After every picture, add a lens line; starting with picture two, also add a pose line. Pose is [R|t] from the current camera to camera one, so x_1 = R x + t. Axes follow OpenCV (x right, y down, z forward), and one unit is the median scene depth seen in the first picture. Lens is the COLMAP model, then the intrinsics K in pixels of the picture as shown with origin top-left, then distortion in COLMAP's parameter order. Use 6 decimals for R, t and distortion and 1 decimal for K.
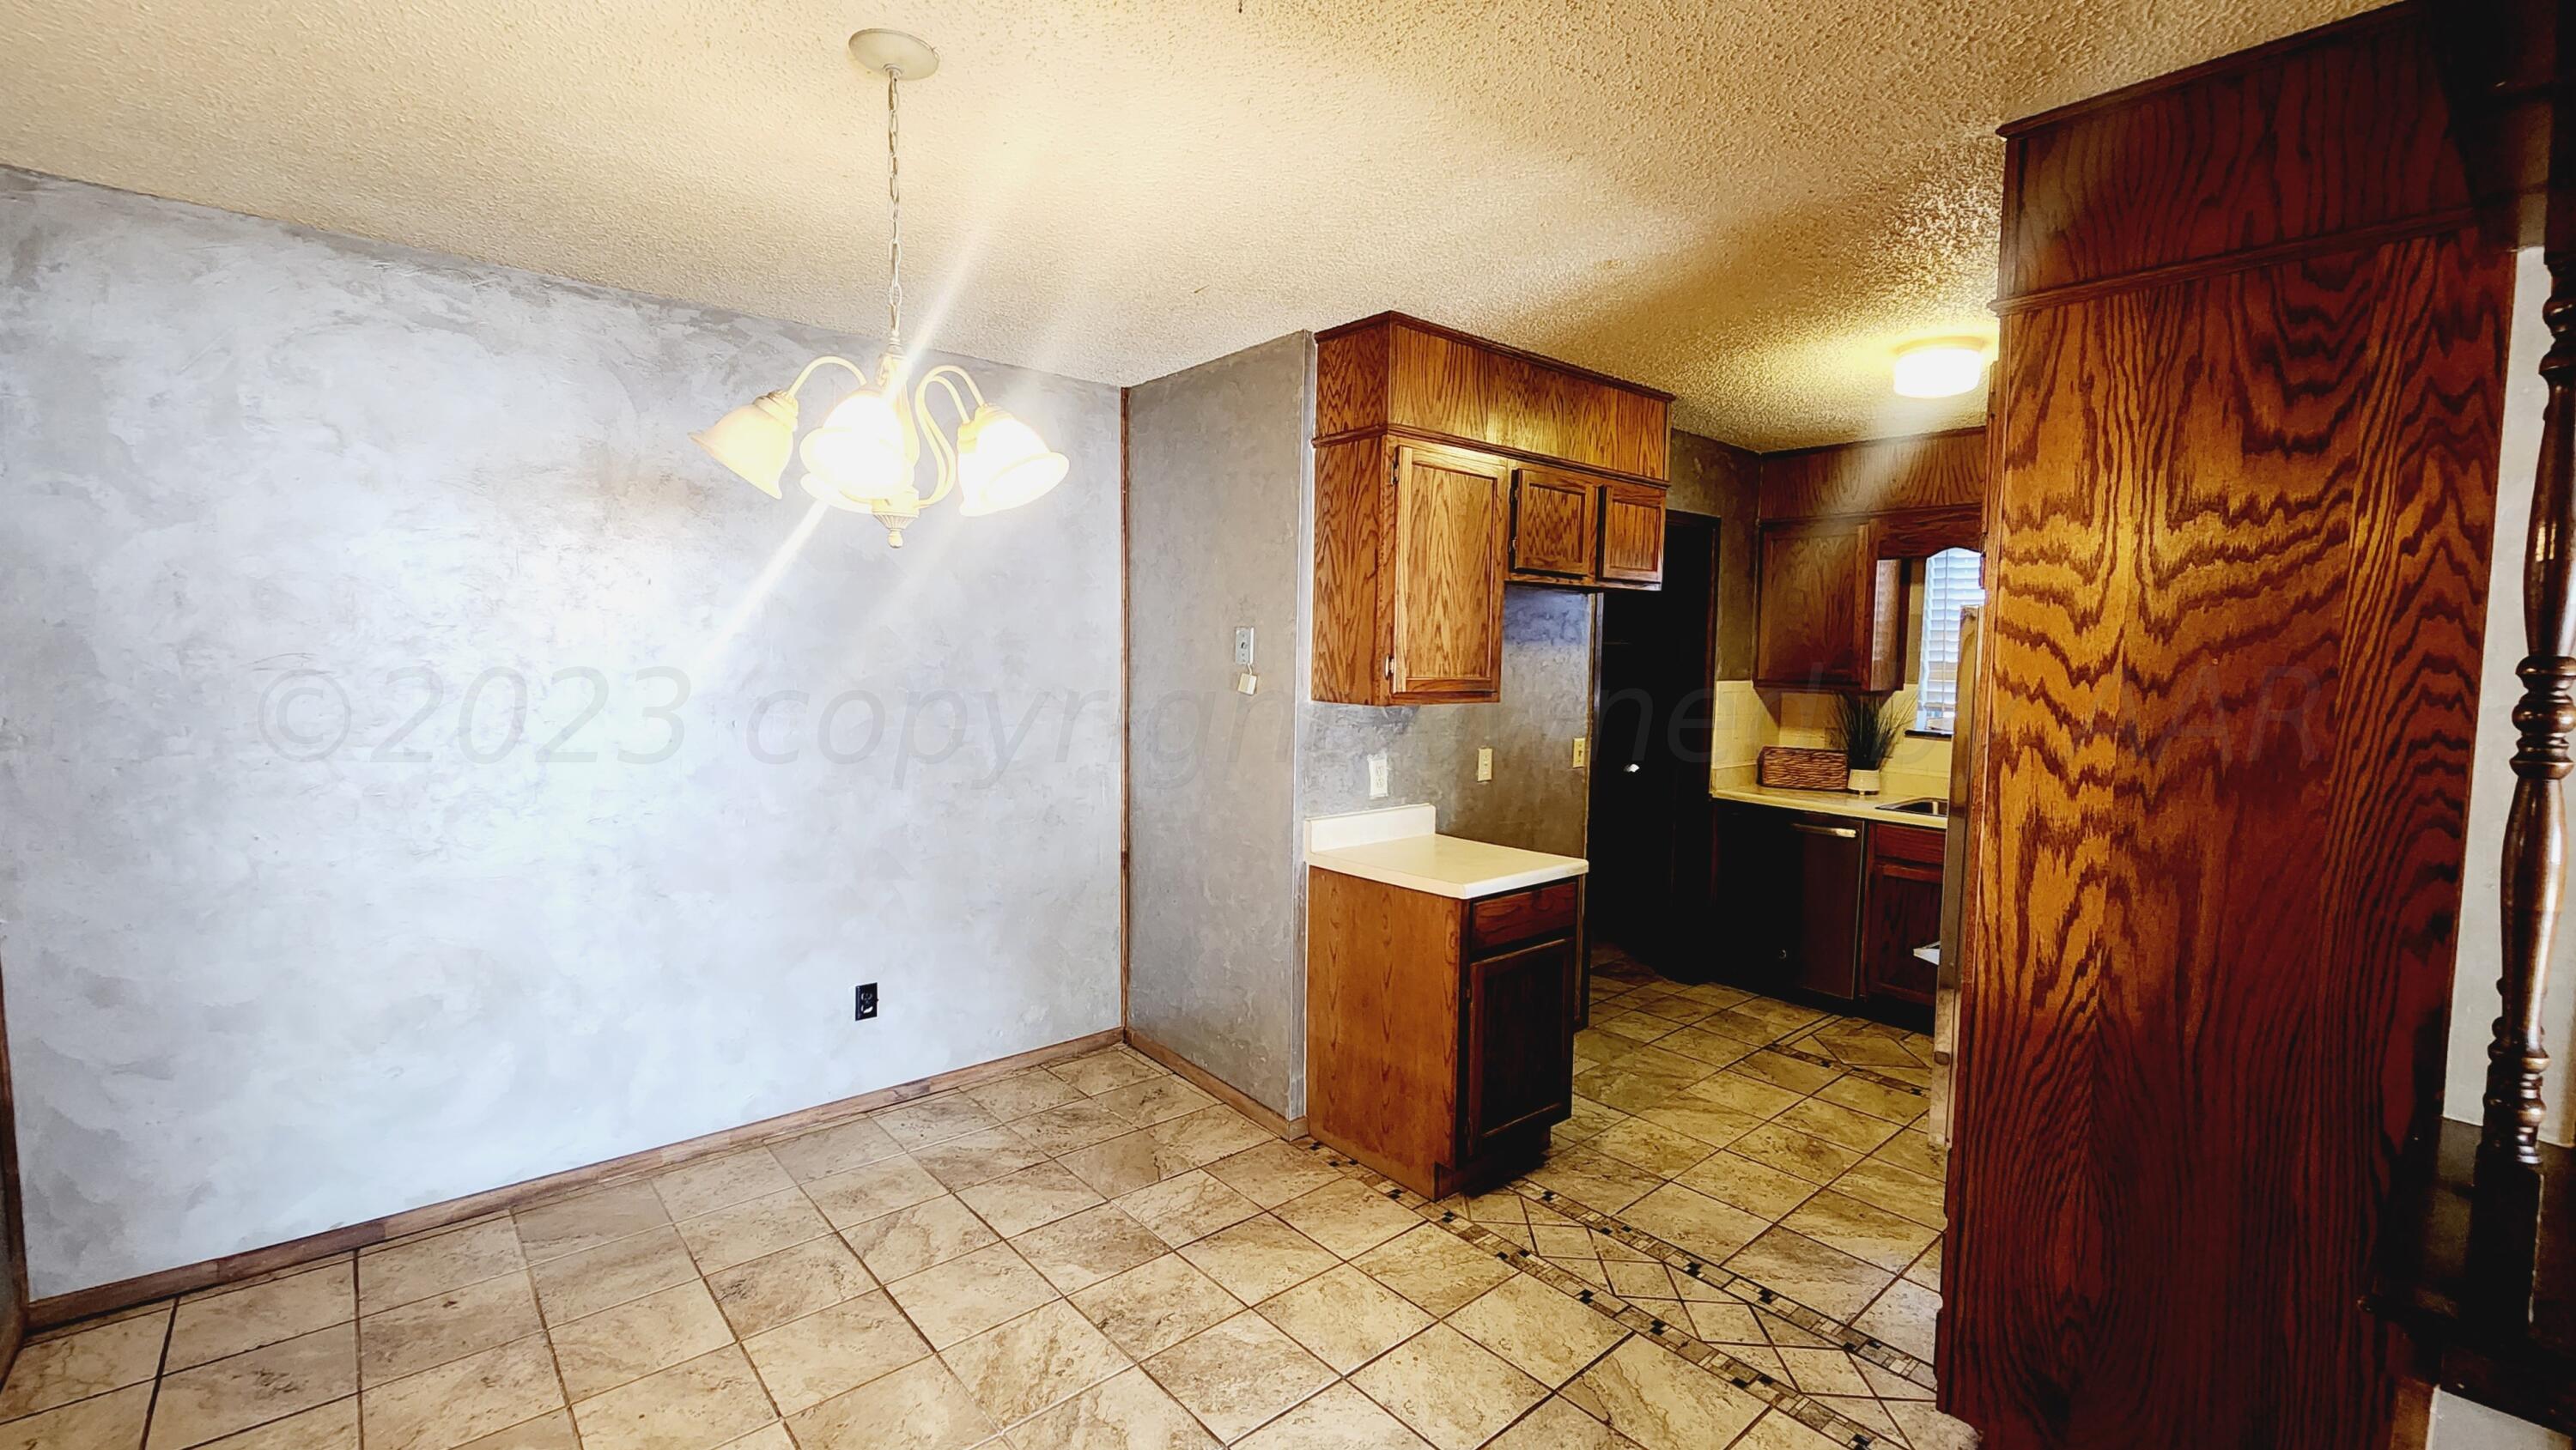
lens RADIAL K [[1096.6, 0, 1302.9], [0, 1096.6, 728.6], [0, 0, 1]] dist [-0.000974, -0.000054]
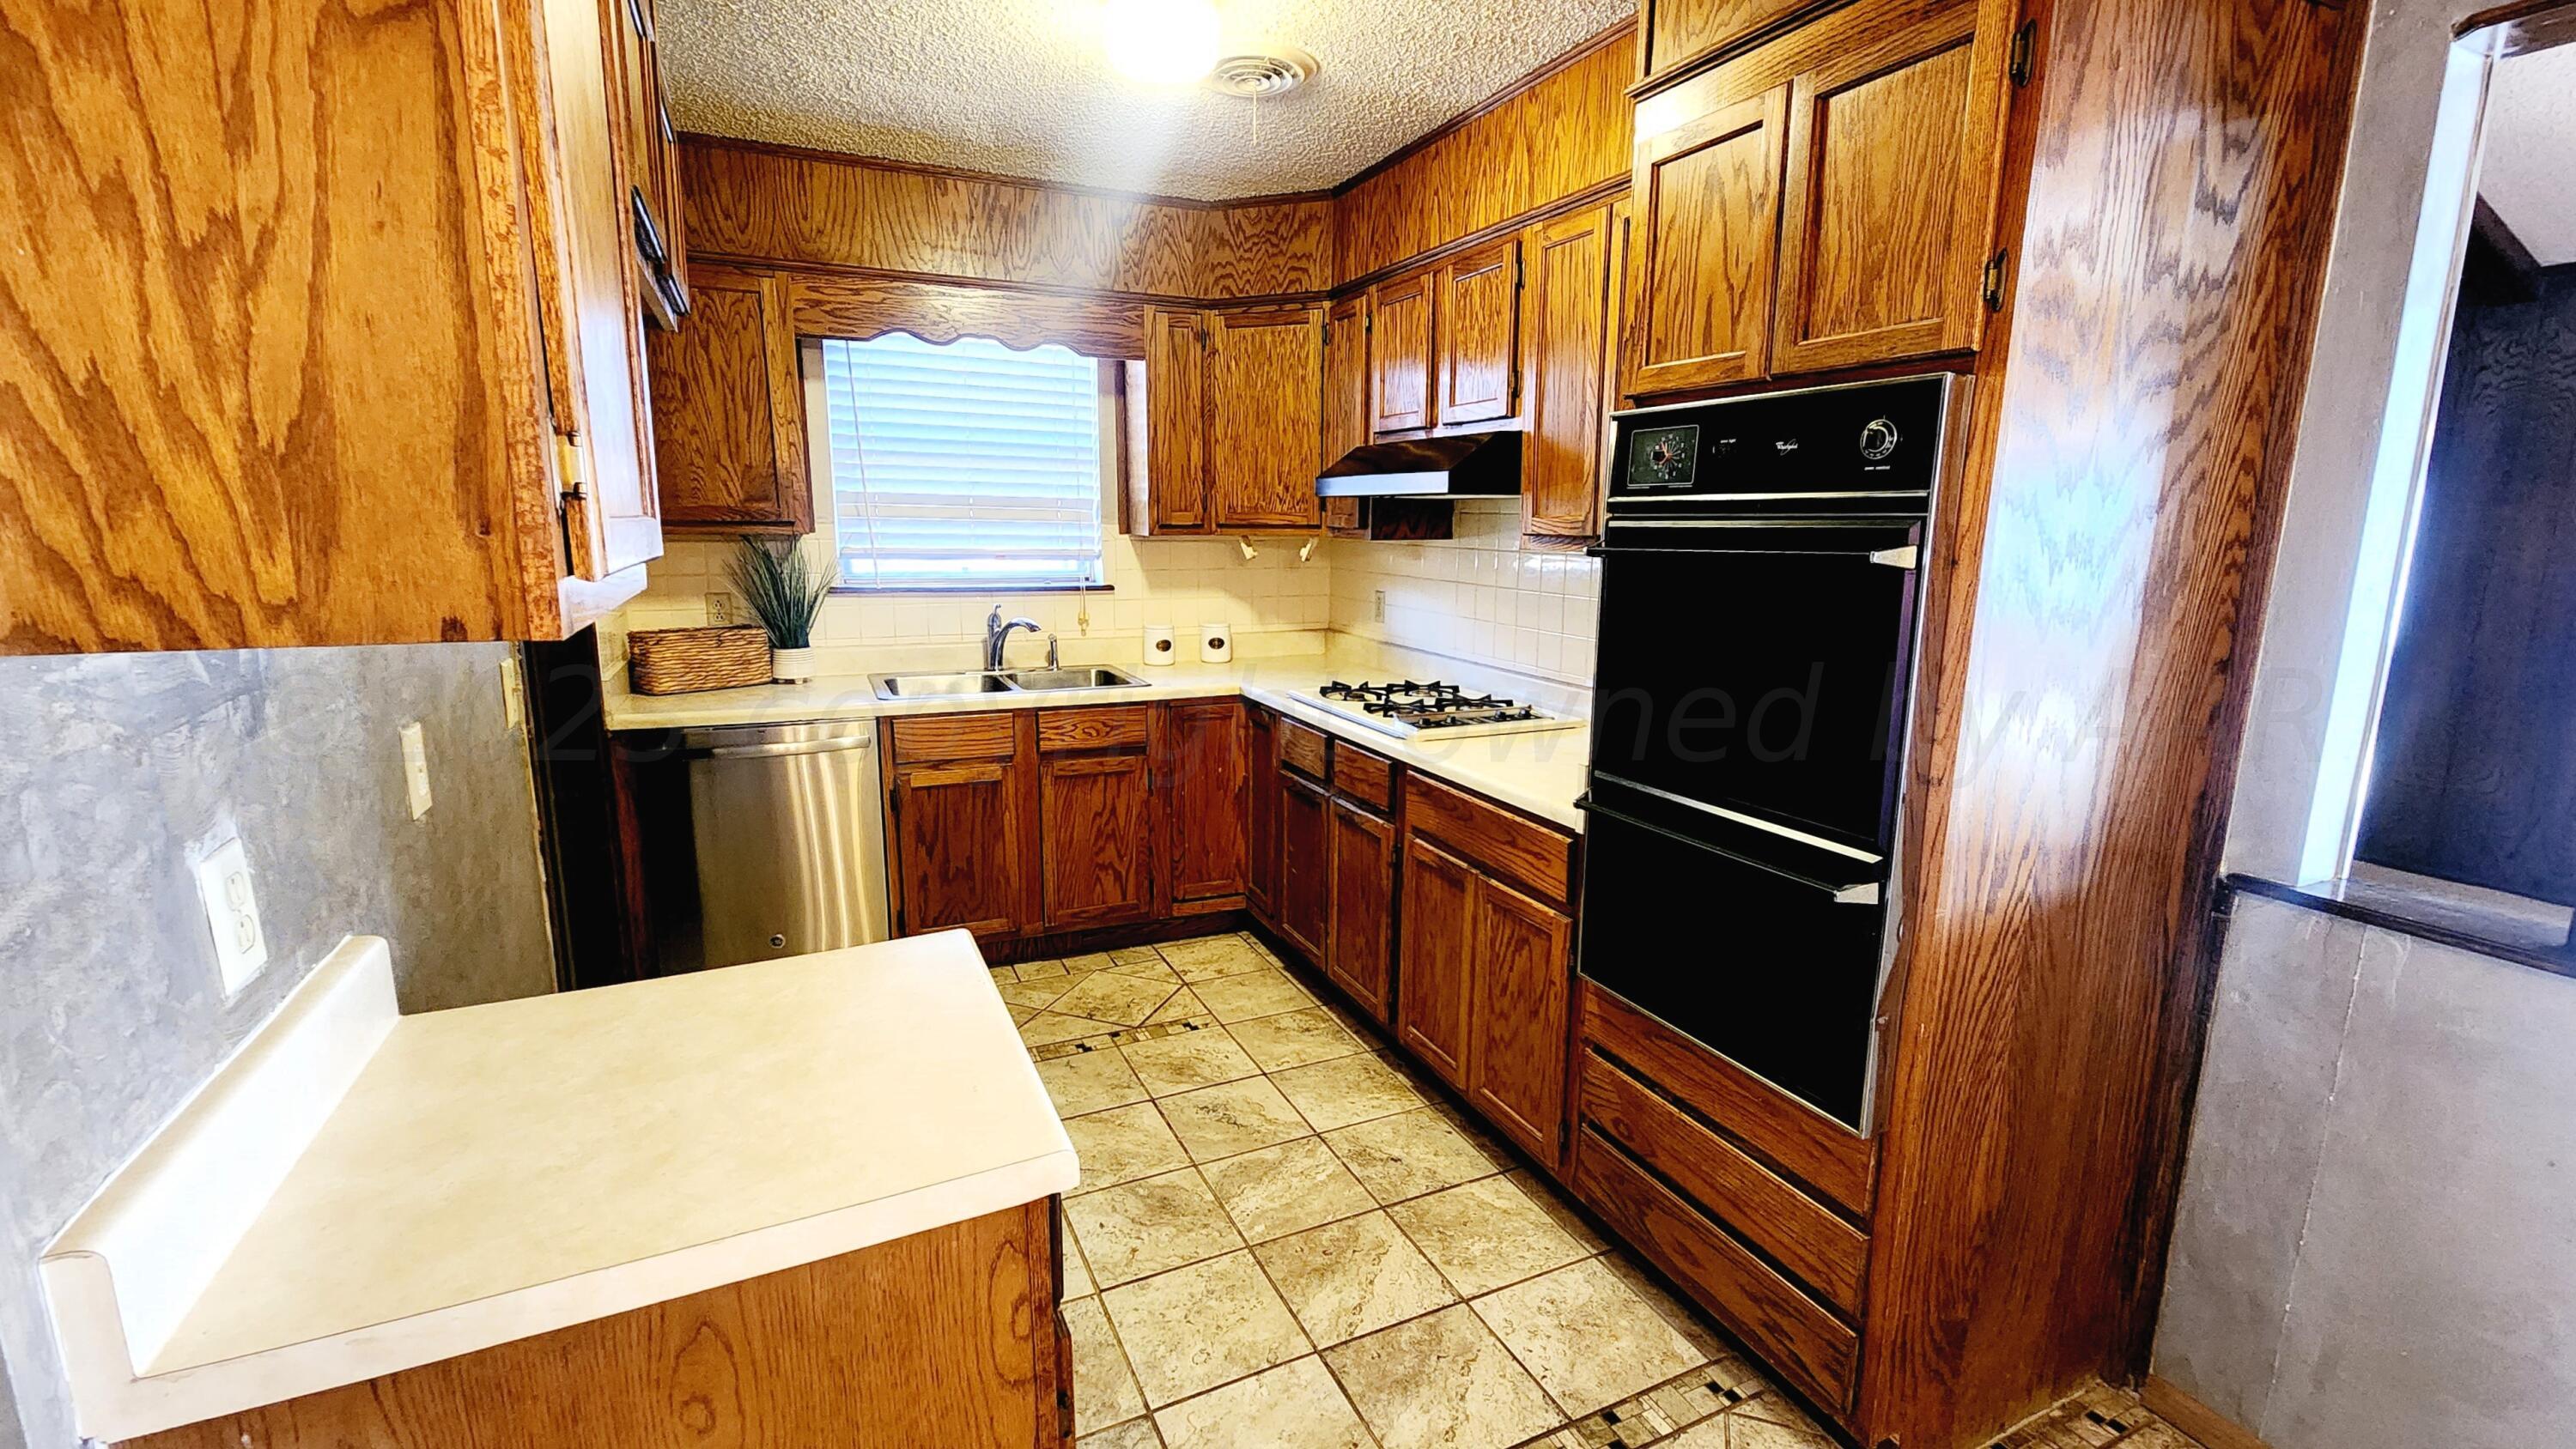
lens RADIAL K [[1096.5, 0, 1302.9], [0, 1096.5, 728.1], [0, 0, 1]] dist [-0.000974, -0.000054]
pose [[0.277720, -0.197712, 0.940097, -0.104787], [0.065995, 0.980207, 0.186652, -0.033618], [-0.958393, 0.010205, 0.285271, 0.749917]]
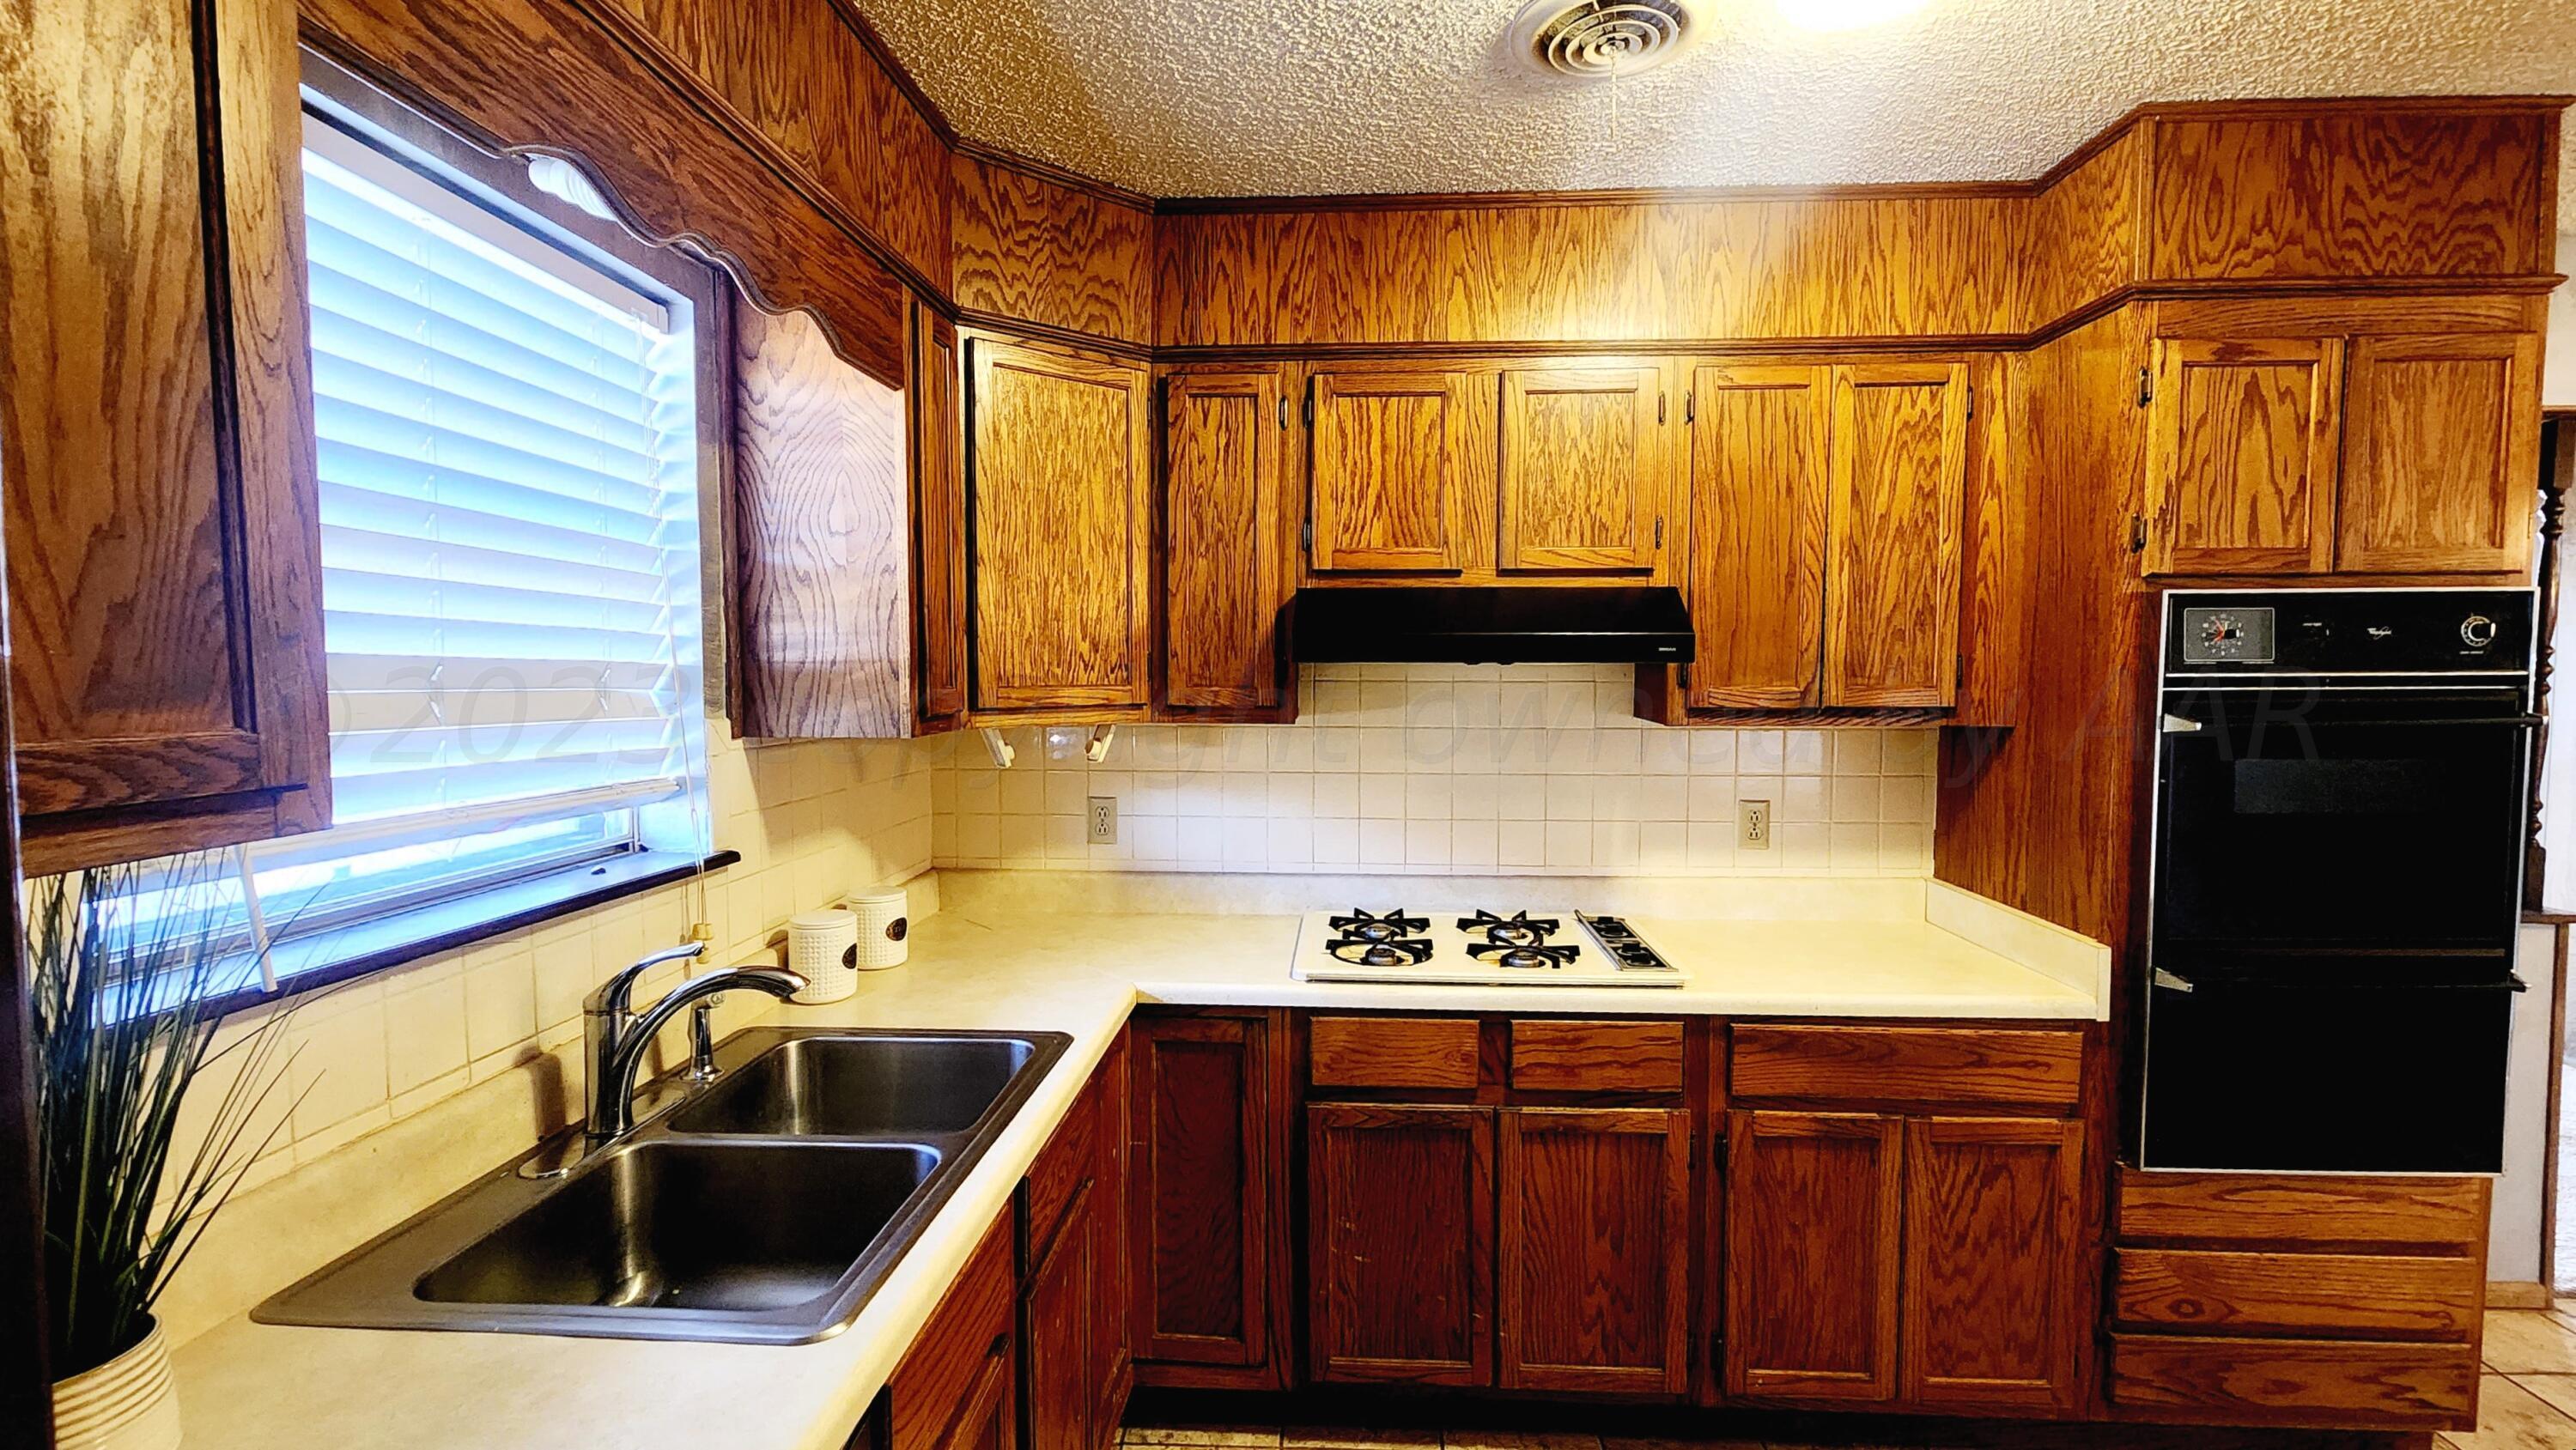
lens RADIAL K [[1096.6, 0, 1302.9], [0, 1096.6, 728.6], [0, 0, 1]] dist [-0.000974, -0.000054]
pose [[-0.719137, -0.056899, 0.692535, 0.505884], [0.040235, 0.991560, 0.123248, -0.102191], [-0.693702, 0.116496, -0.710778, 1.584386]]
